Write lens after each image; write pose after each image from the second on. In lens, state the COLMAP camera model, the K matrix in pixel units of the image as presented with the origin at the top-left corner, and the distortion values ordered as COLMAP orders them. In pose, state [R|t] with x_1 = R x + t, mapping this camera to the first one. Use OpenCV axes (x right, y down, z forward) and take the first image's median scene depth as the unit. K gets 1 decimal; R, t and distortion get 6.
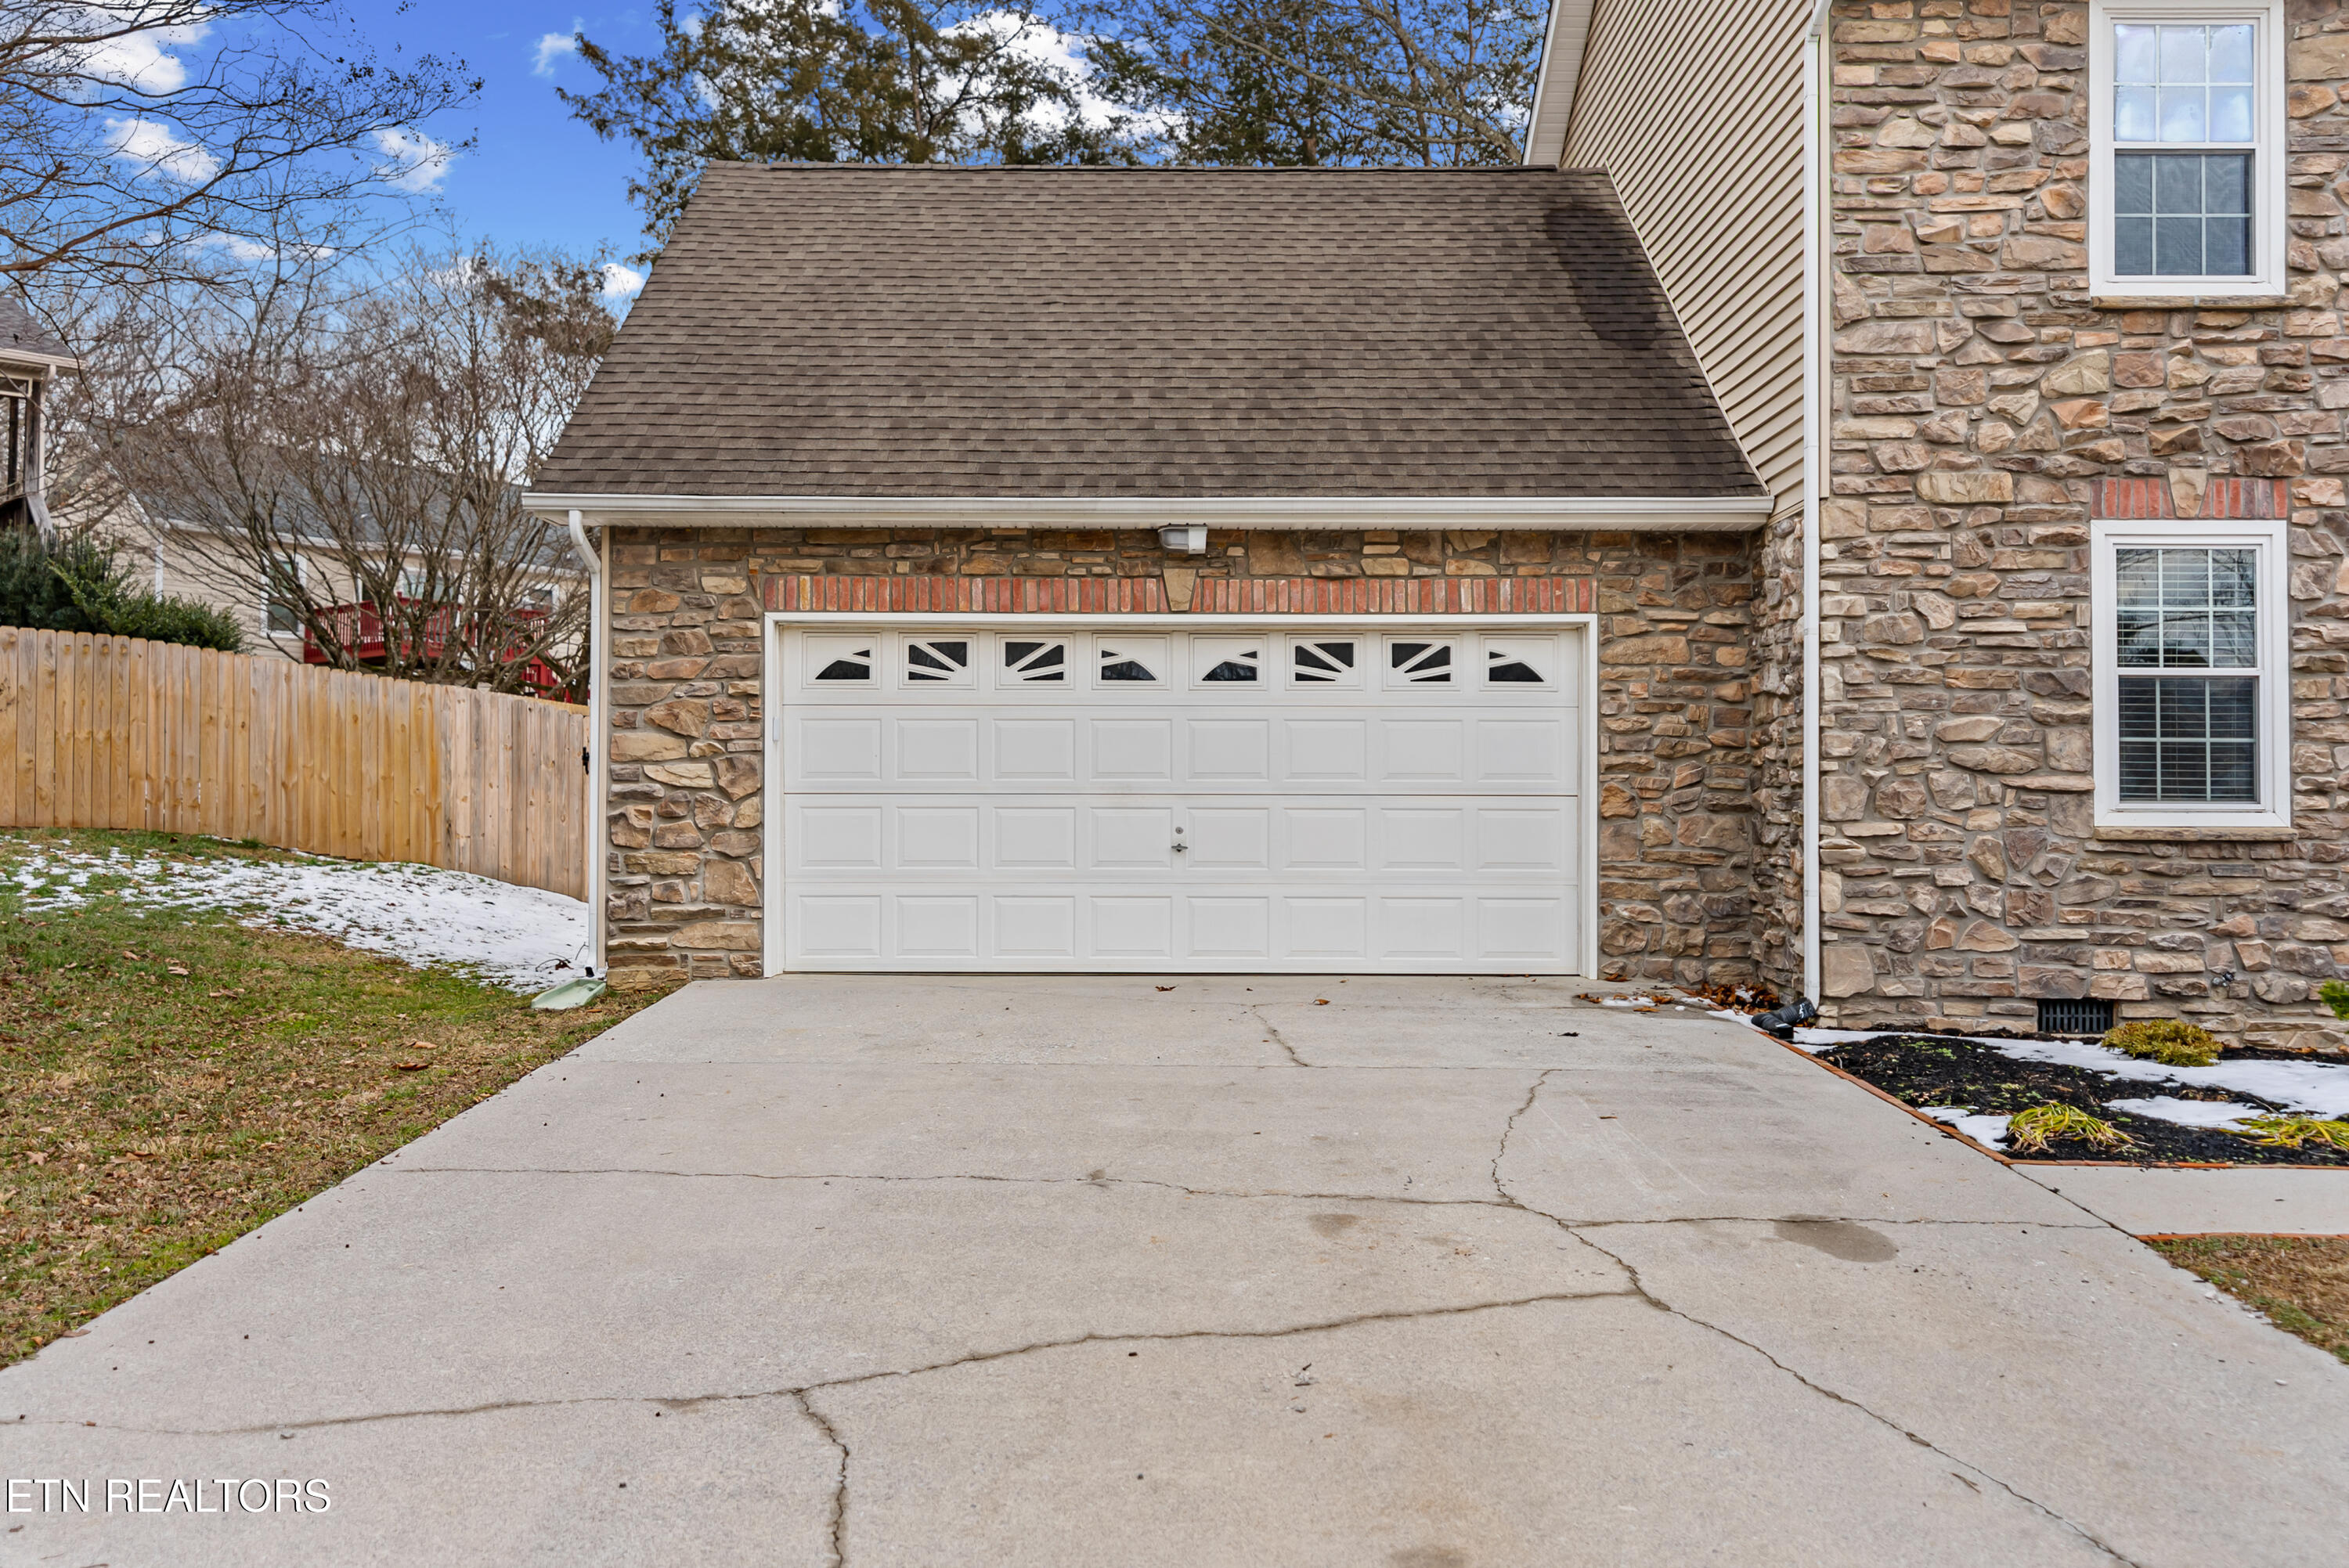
lens RADIAL K [[1759.8, 0, 1165.3], [0, 1759.8, 829.6], [0, 0, 1]] dist [0.001685, 0.005691]
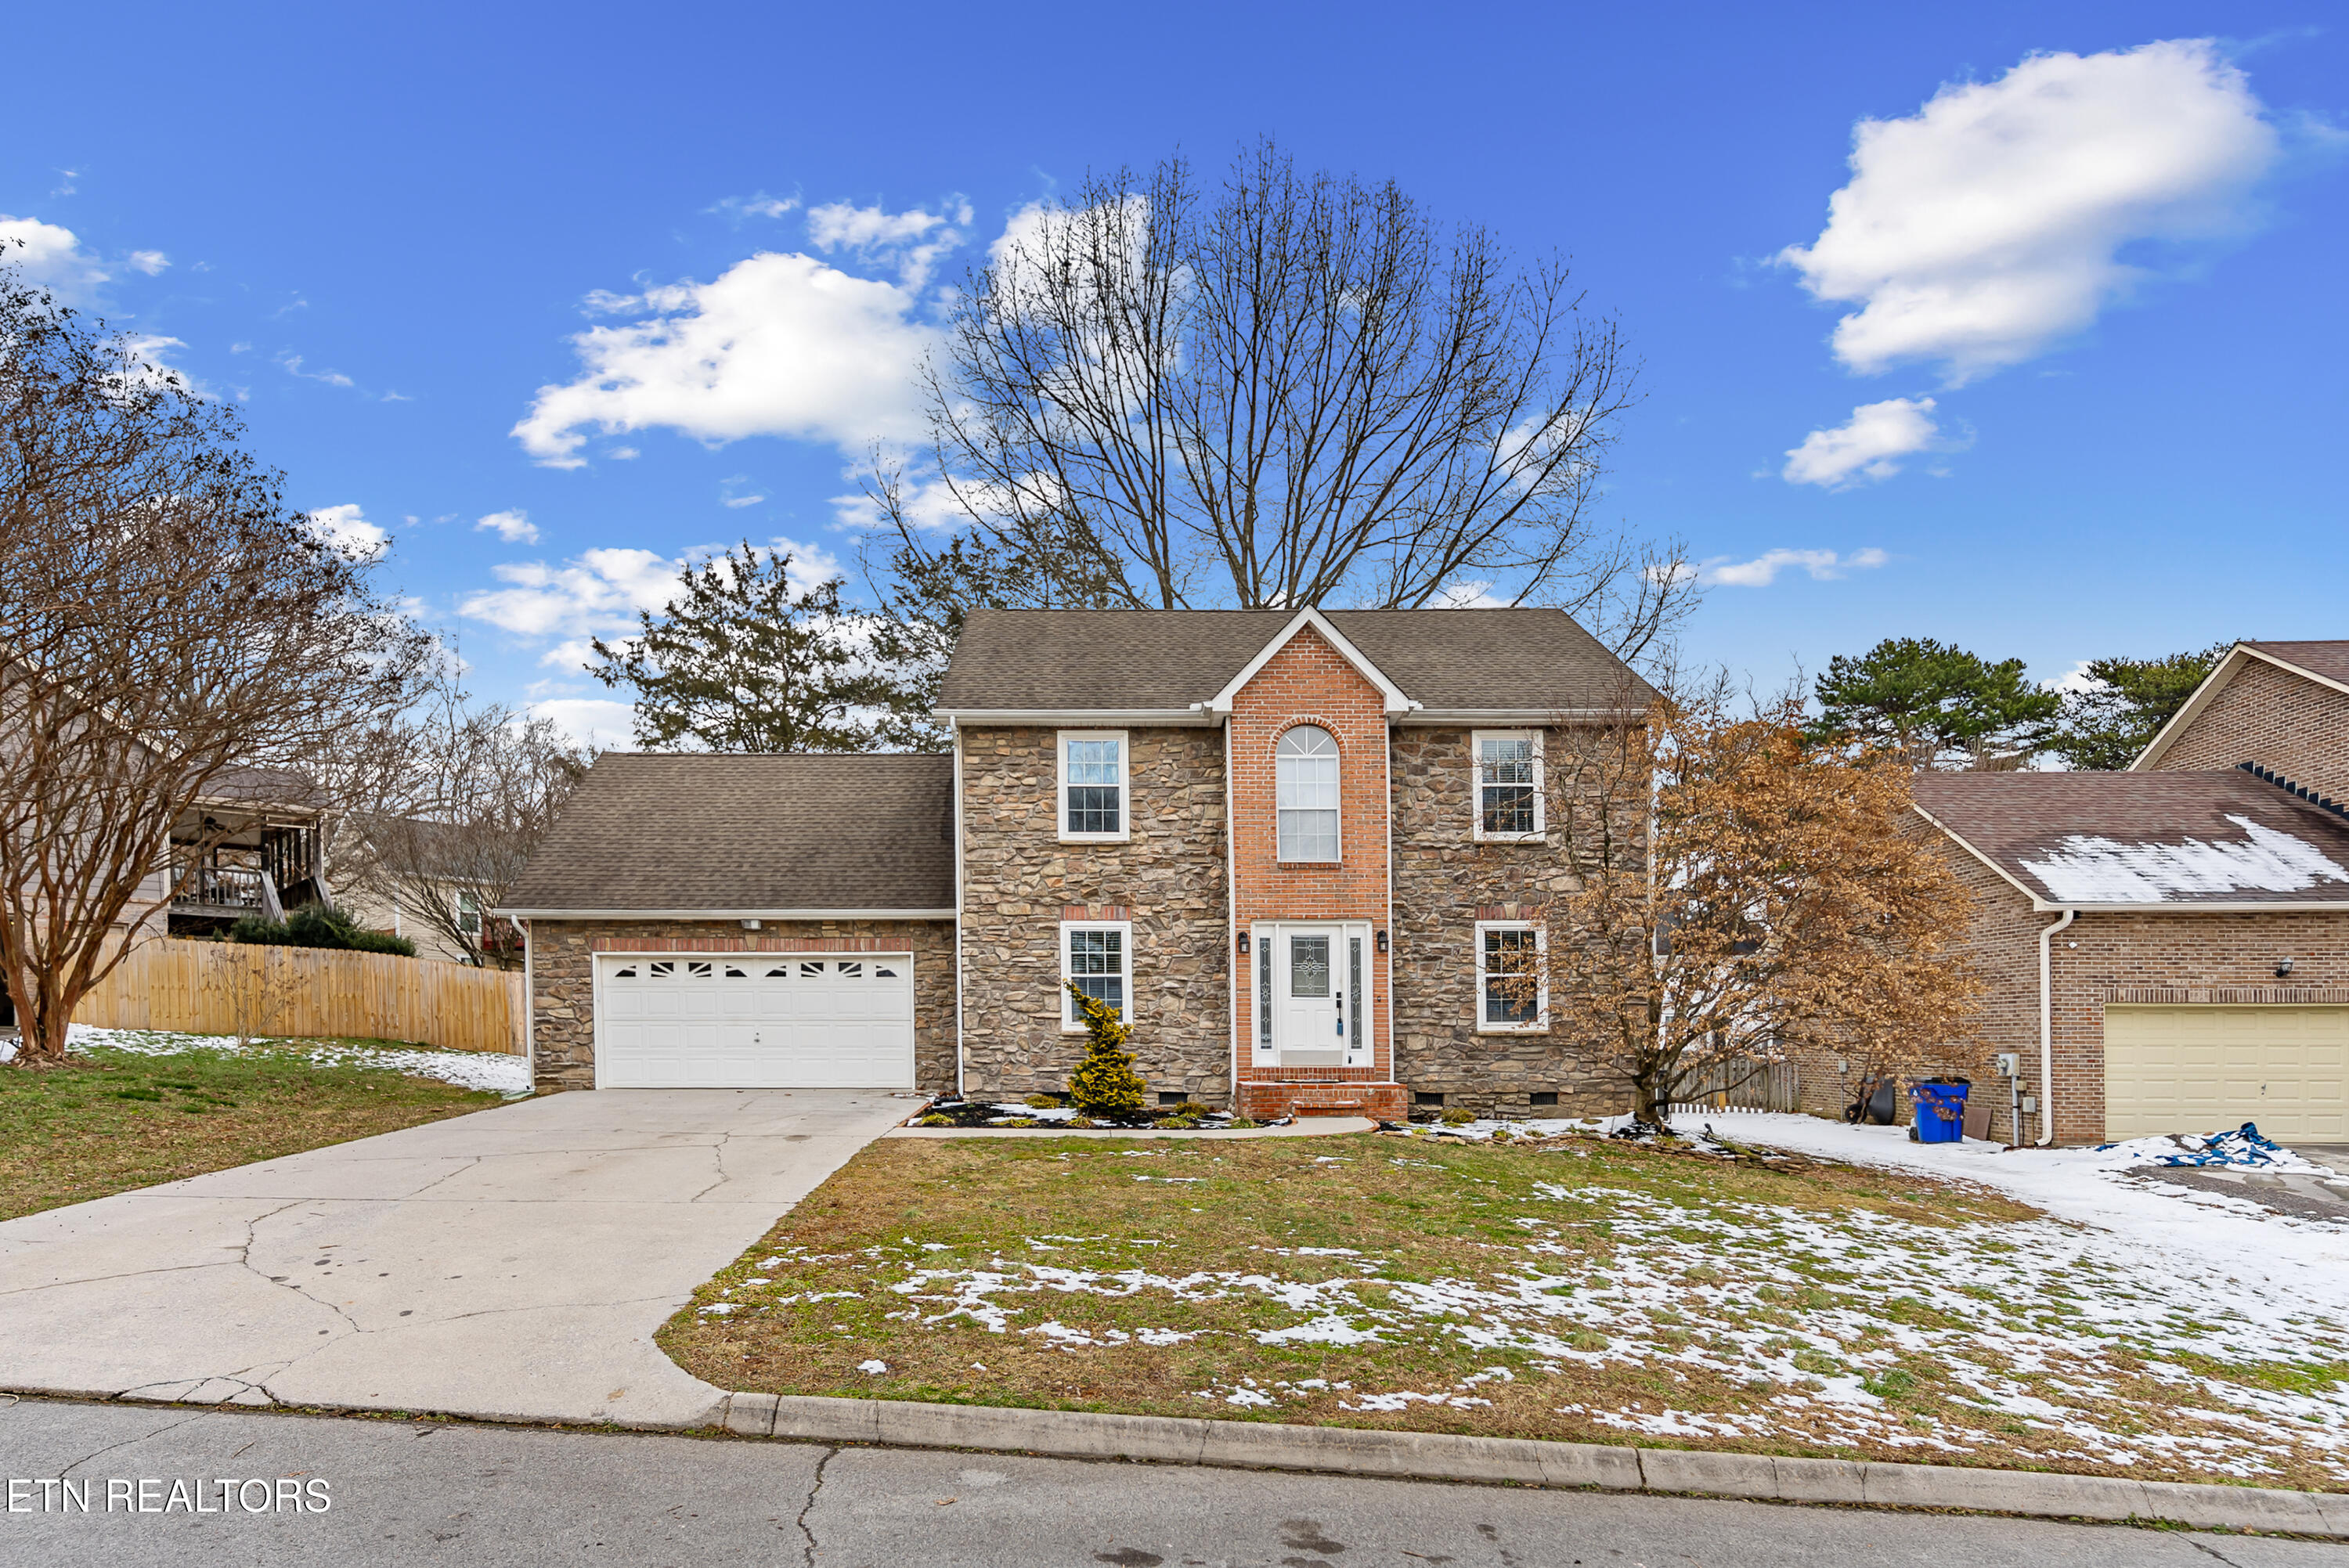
lens RADIAL K [[1198.6, 0, 1173.4], [0, 1198.6, 1100.2], [0, 0, 1]] dist [0.002114, -0.000602]
pose [[0.999516, -0.005327, 0.030659, 0.592587], [0.003884, 0.998890, 0.046948, 0.018181], [-0.030875, -0.046807, 0.998427, -0.842683]]
